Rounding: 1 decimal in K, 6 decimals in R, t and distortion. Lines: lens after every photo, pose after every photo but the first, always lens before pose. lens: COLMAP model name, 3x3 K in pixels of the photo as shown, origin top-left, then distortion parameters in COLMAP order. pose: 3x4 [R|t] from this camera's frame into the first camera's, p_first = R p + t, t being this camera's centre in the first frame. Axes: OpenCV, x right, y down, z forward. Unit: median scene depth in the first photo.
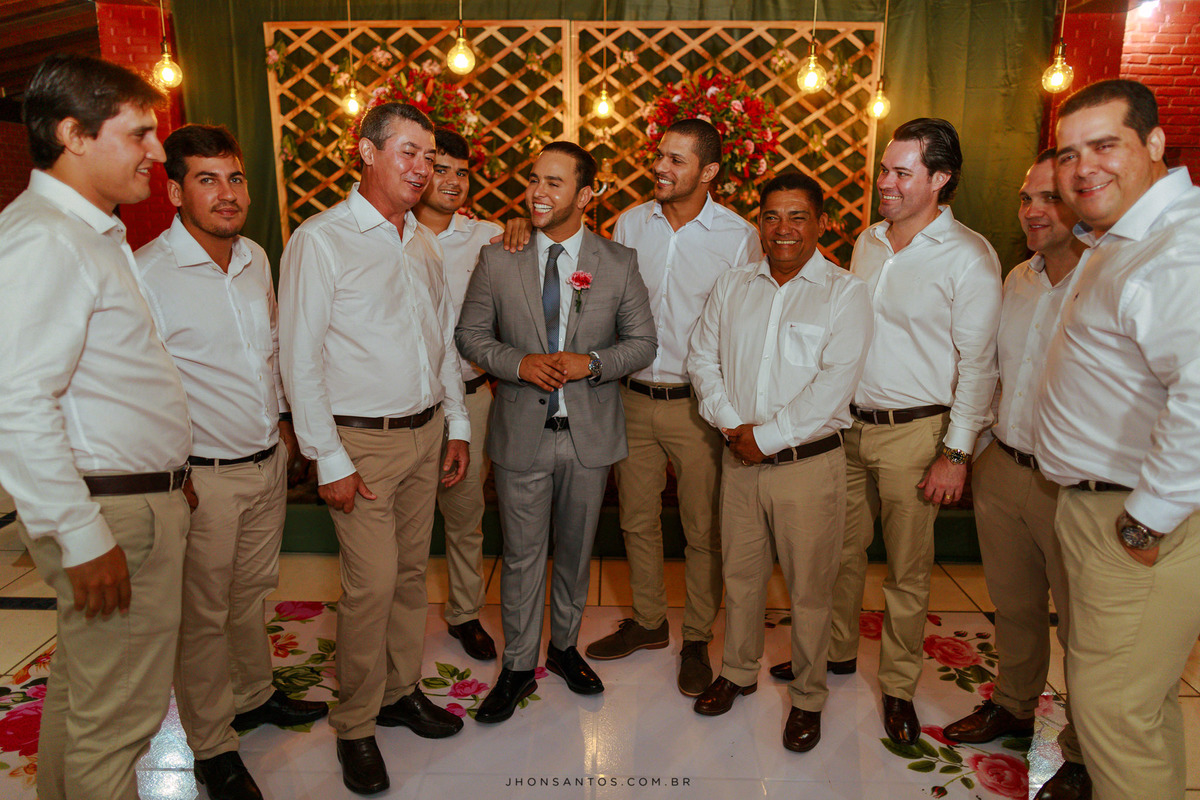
lens RADIAL K [[845.5, 0, 600.9], [0, 845.5, 398.8], [0, 0, 1]] dist [0.004273, 0.002313]
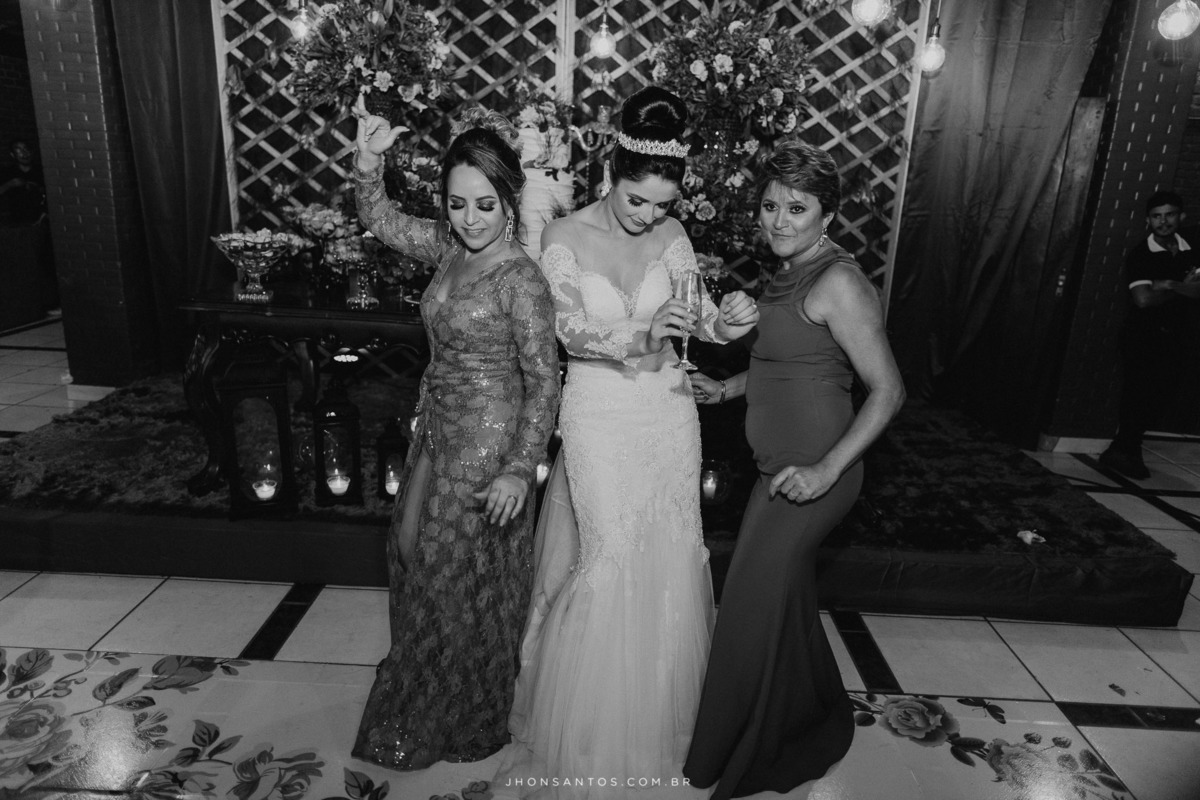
lens RADIAL K [[808.6, 0, 600.7], [0, 808.6, 398.1], [0, 0, 1]] dist [0.006253, -0.001322]
pose [[0.999240, 0.037948, 0.008882, 0.006746], [-0.038371, 0.997823, 0.053645, -0.034295], [-0.006826, -0.053945, 0.998521, 0.165055]]
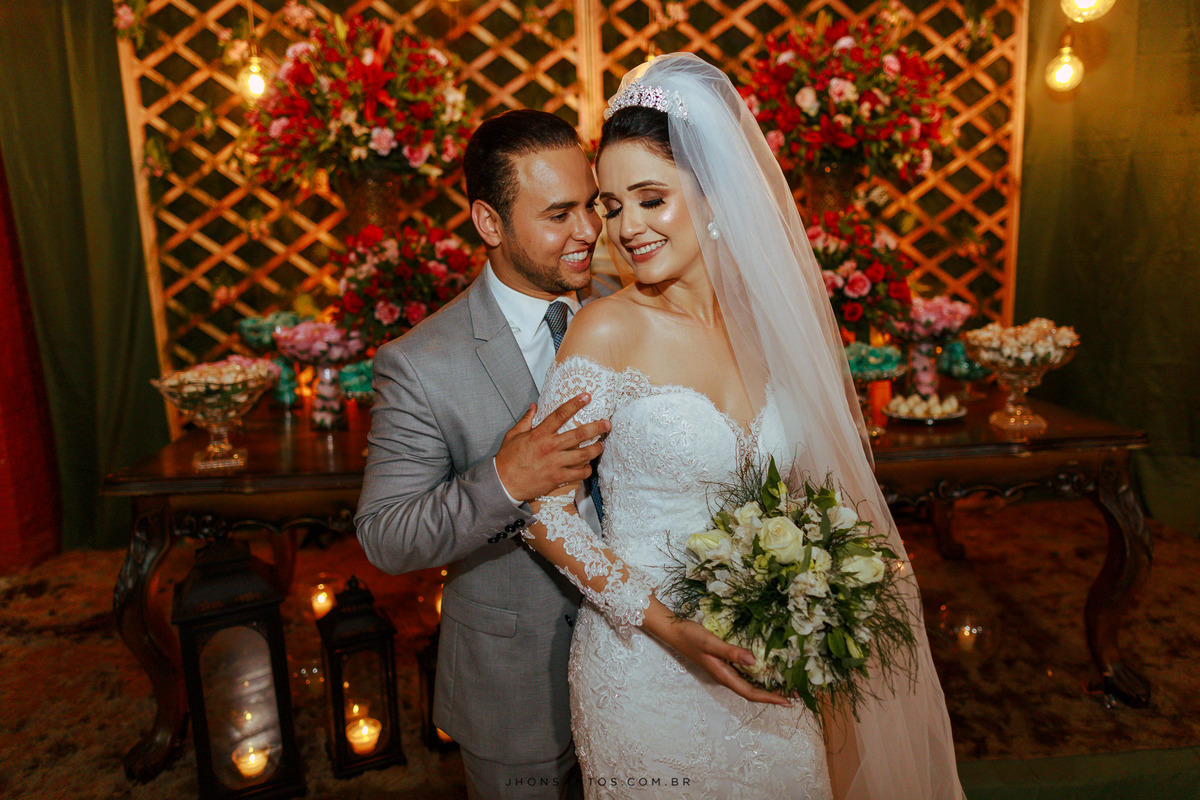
lens RADIAL K [[877.9, 0, 621.7], [0, 877.9, 383.9], [0, 0, 1]] dist [0.004775, 0.000206]
pose [[0.994575, -0.046290, 0.093159, -0.087128], [0.051235, 0.997363, -0.051409, -0.072418], [-0.090533, 0.055903, 0.994323, 0.316412]]
